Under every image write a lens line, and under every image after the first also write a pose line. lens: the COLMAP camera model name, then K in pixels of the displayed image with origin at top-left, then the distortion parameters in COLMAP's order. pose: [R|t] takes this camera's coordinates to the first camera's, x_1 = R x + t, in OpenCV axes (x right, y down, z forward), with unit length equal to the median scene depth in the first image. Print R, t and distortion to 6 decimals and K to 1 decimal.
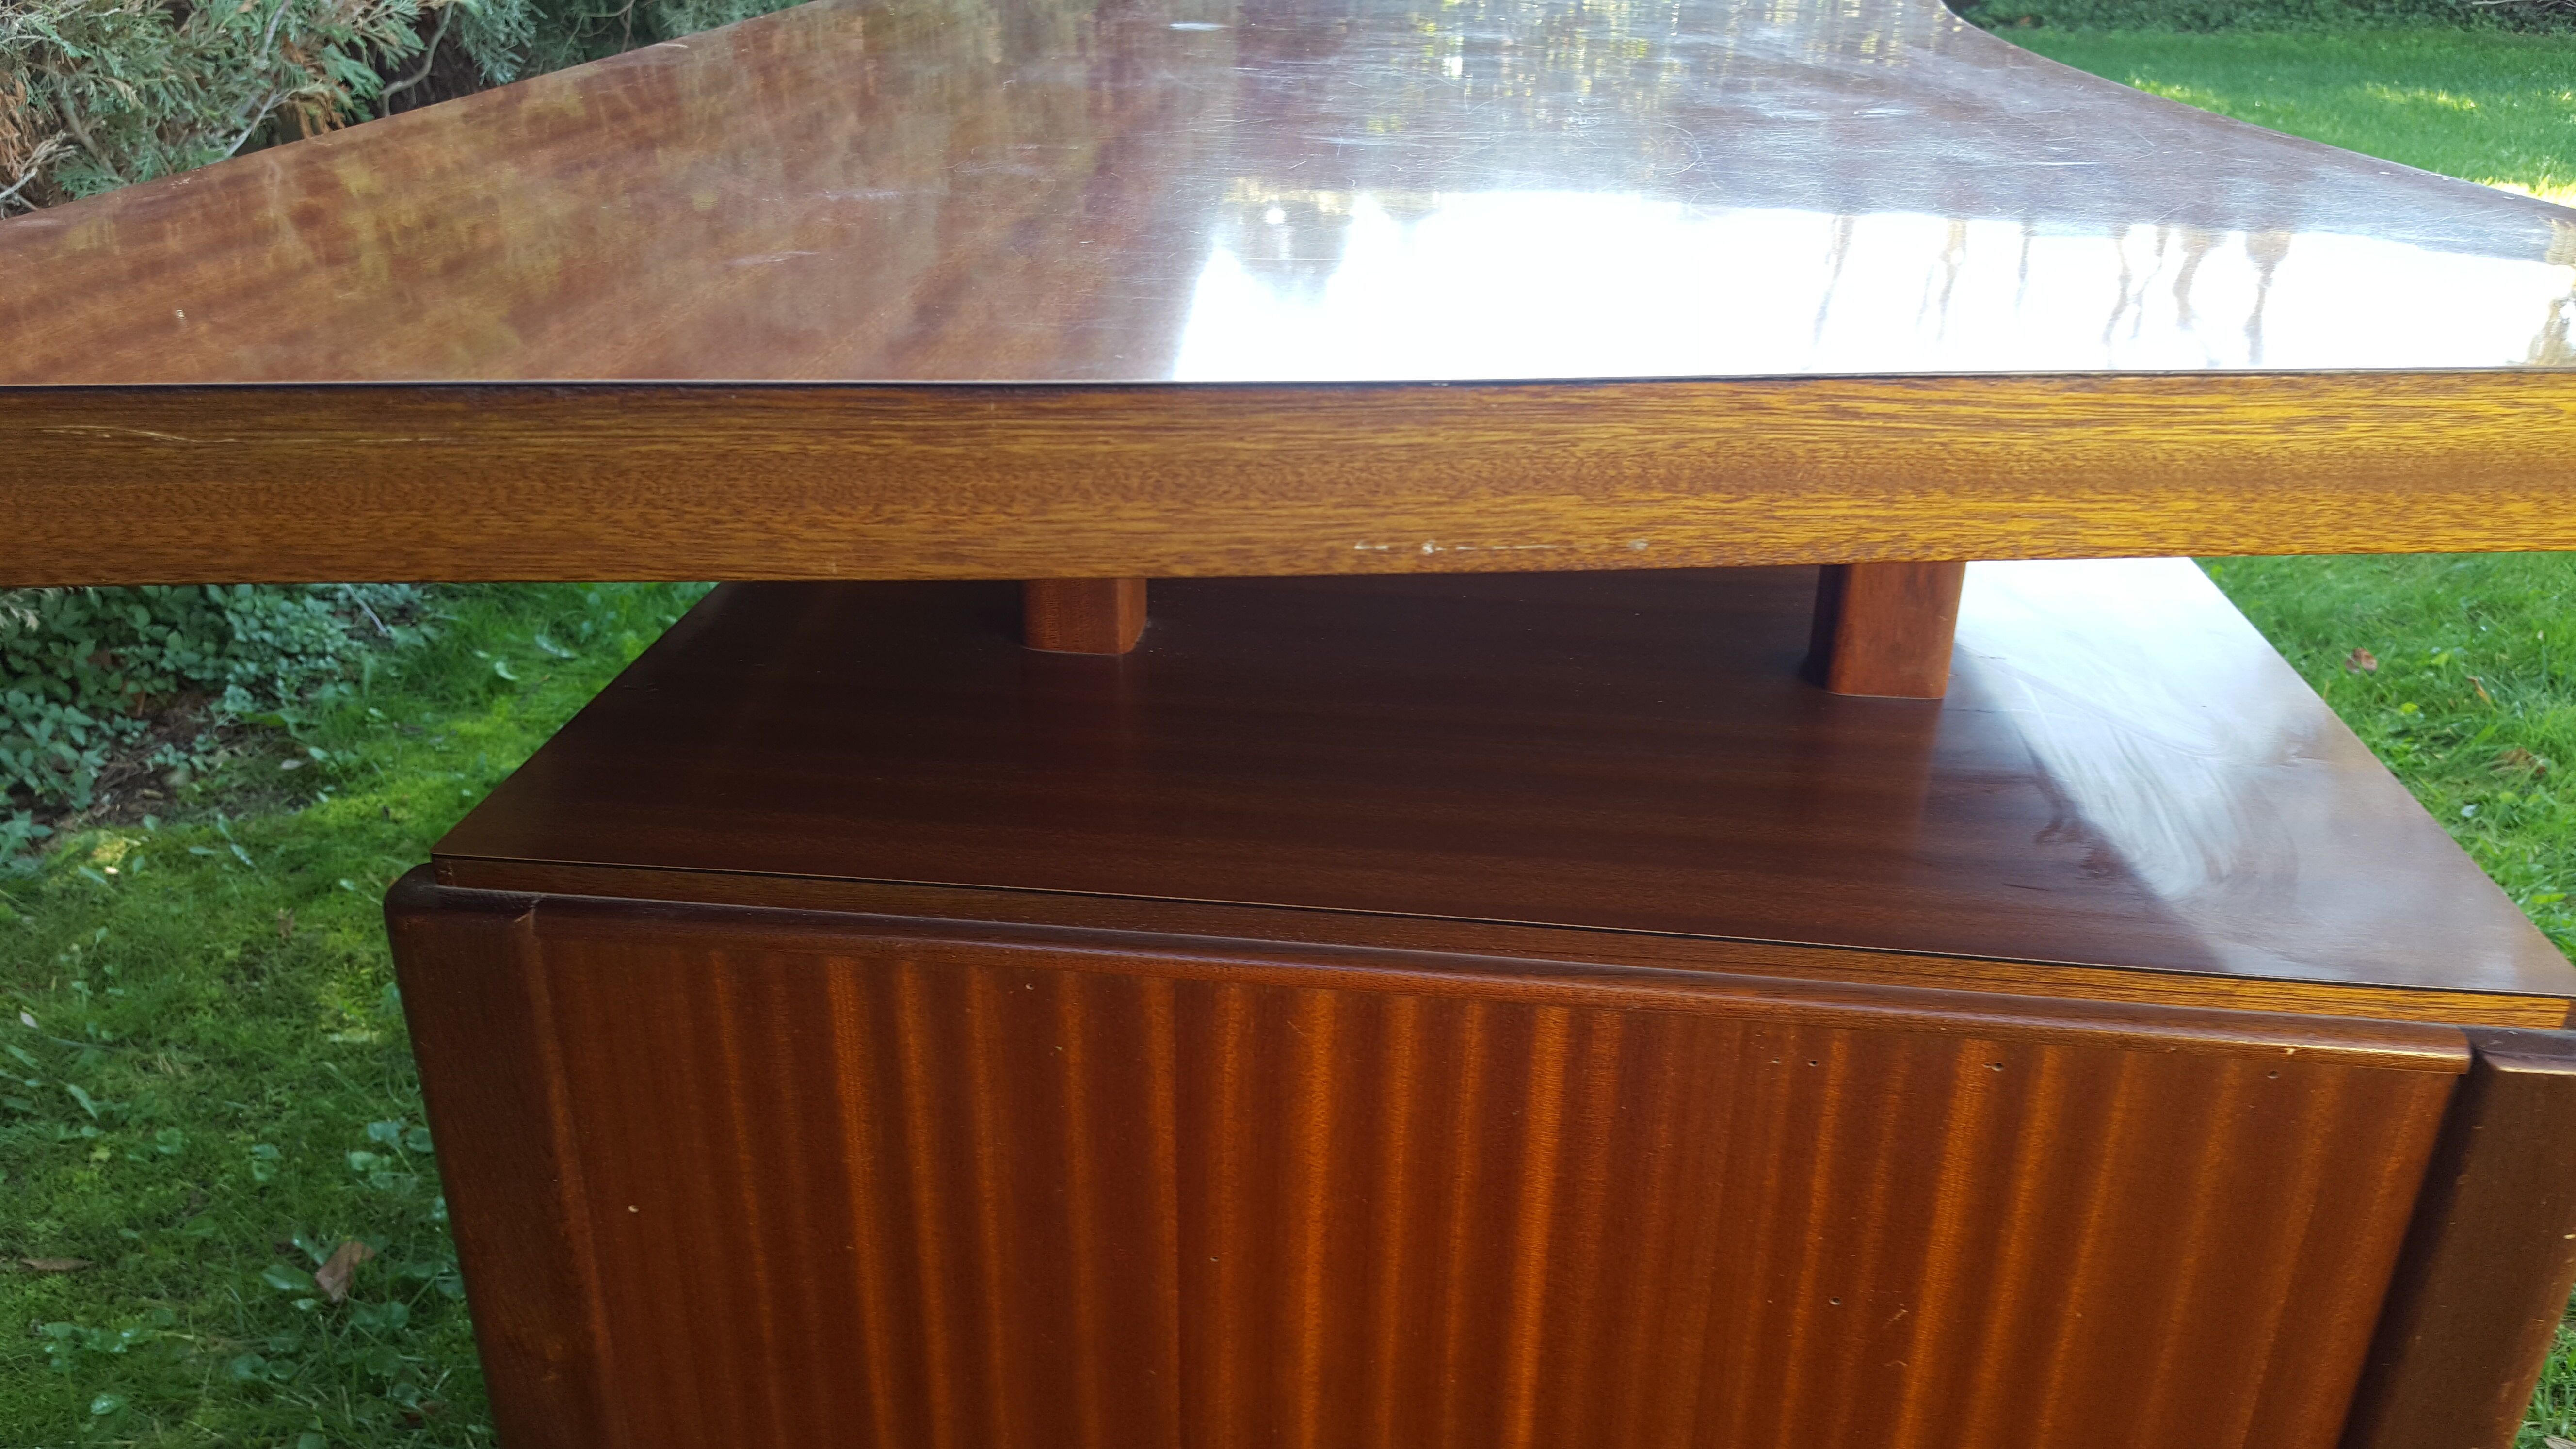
lens RADIAL K [[1903.7, 0, 1289.7], [0, 1903.7, 778.7], [0, 0, 1]] dist [0.110935, -0.151239]
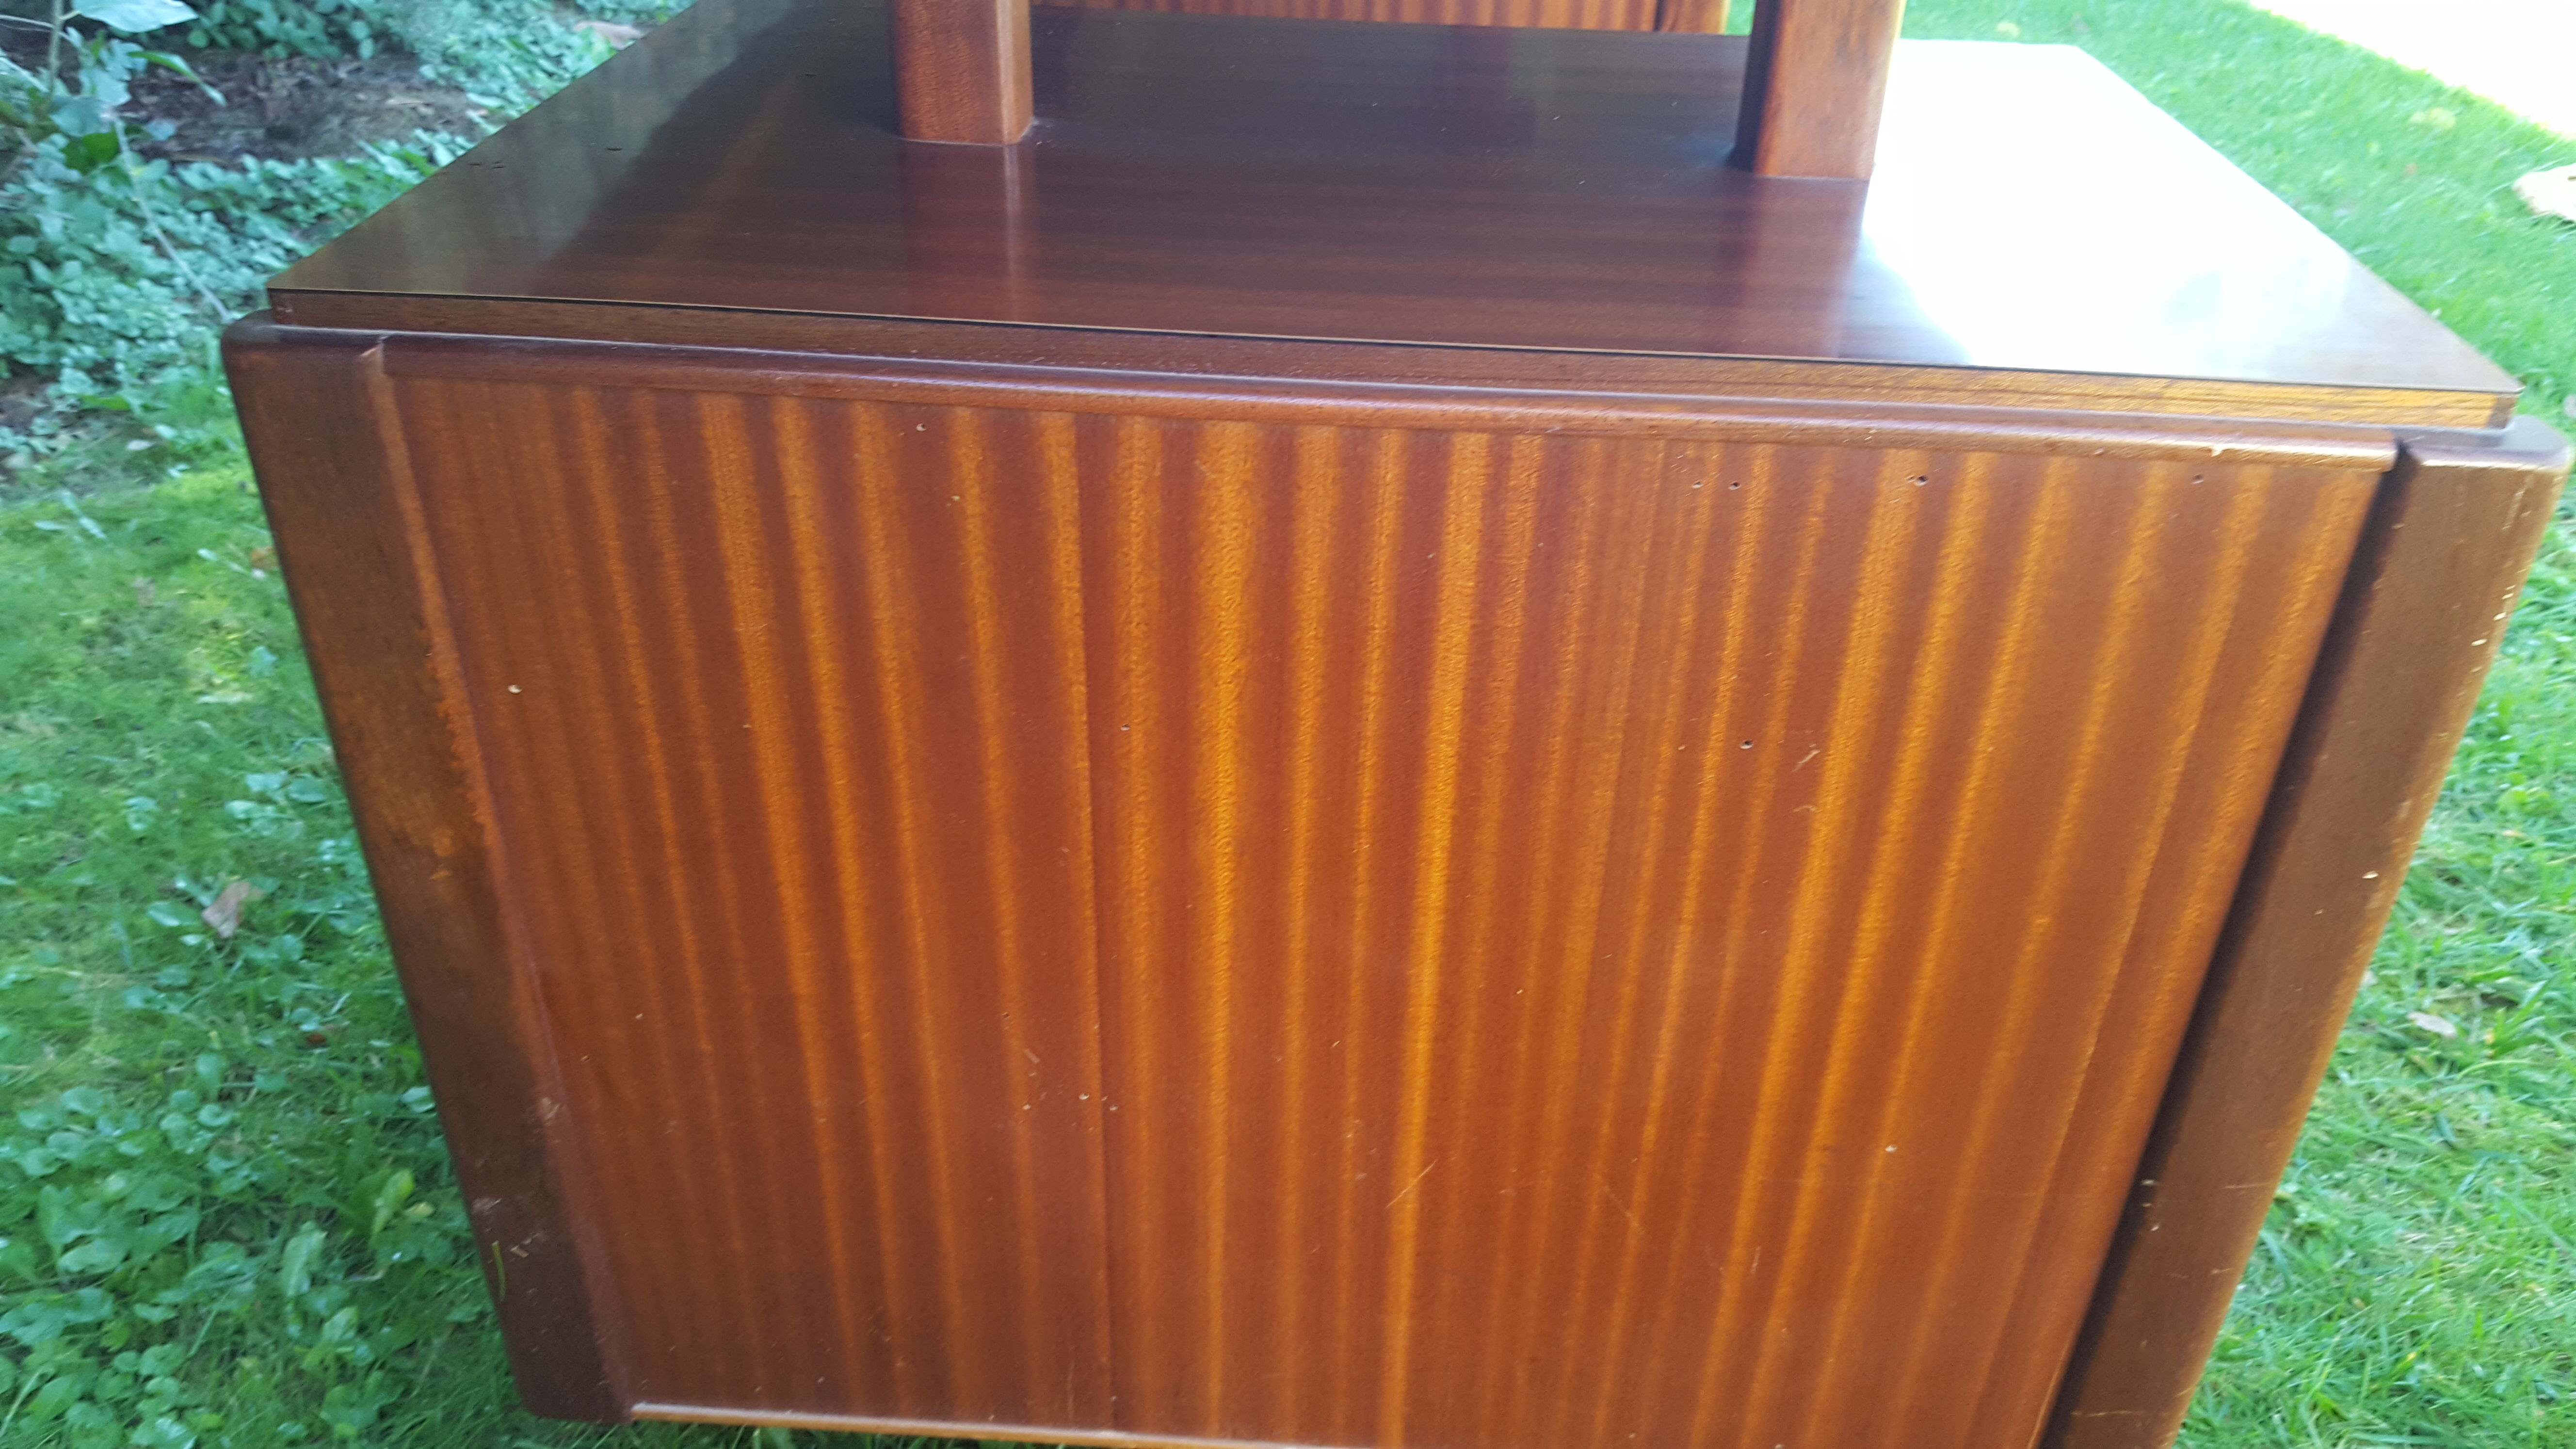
lens RADIAL K [[1887.9, 0, 1289.9], [0, 1887.9, 763.4], [0, 0, 1]] dist [0.122186, -0.143411]
pose [[0.998523, -0.017460, 0.051456, -0.004761], [0.010441, 0.990973, 0.133655, 0.131245], [-0.053325, -0.132920, 0.989691, 0.029589]]
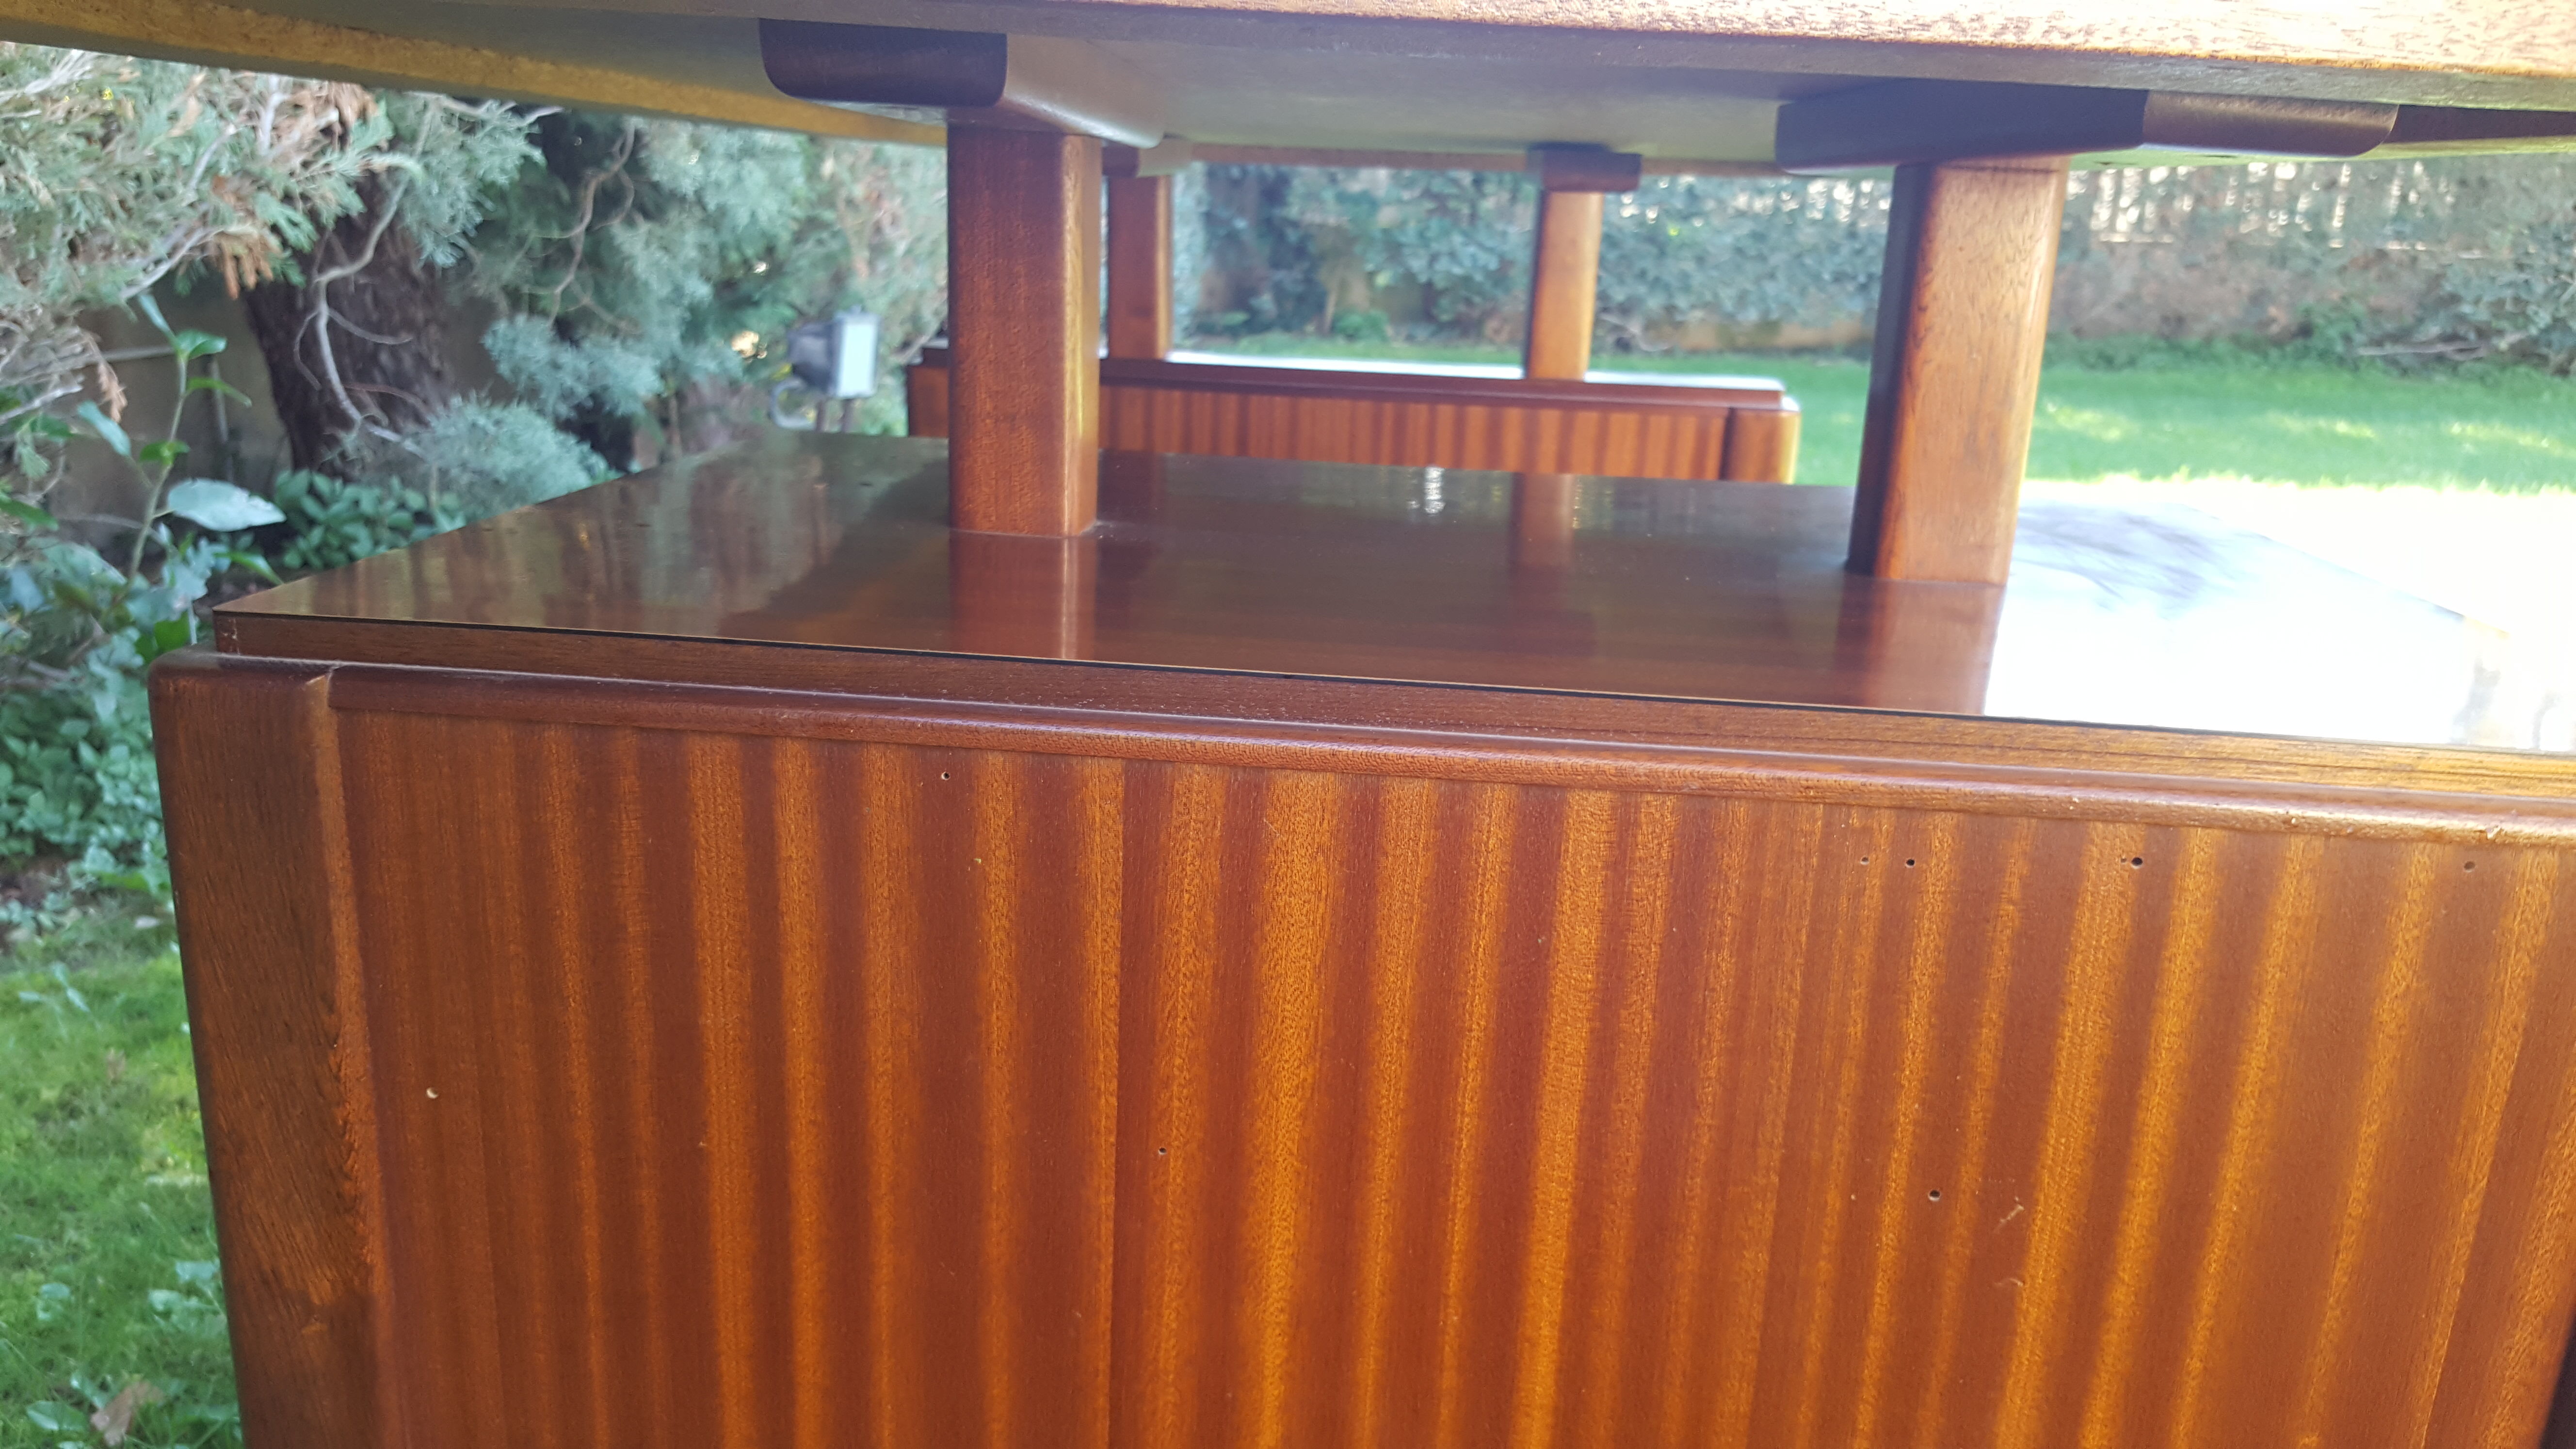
lens RADIAL K [[1928.9, 0, 1293.6], [0, 1928.9, 724.0], [0, 0, 1]] dist [0.092315, -0.114350]
pose [[0.999023, 0.020536, 0.039138, -0.018246], [-0.014224, 0.987777, -0.155223, 0.186002], [-0.041848, 0.154515, 0.987104, 0.158332]]
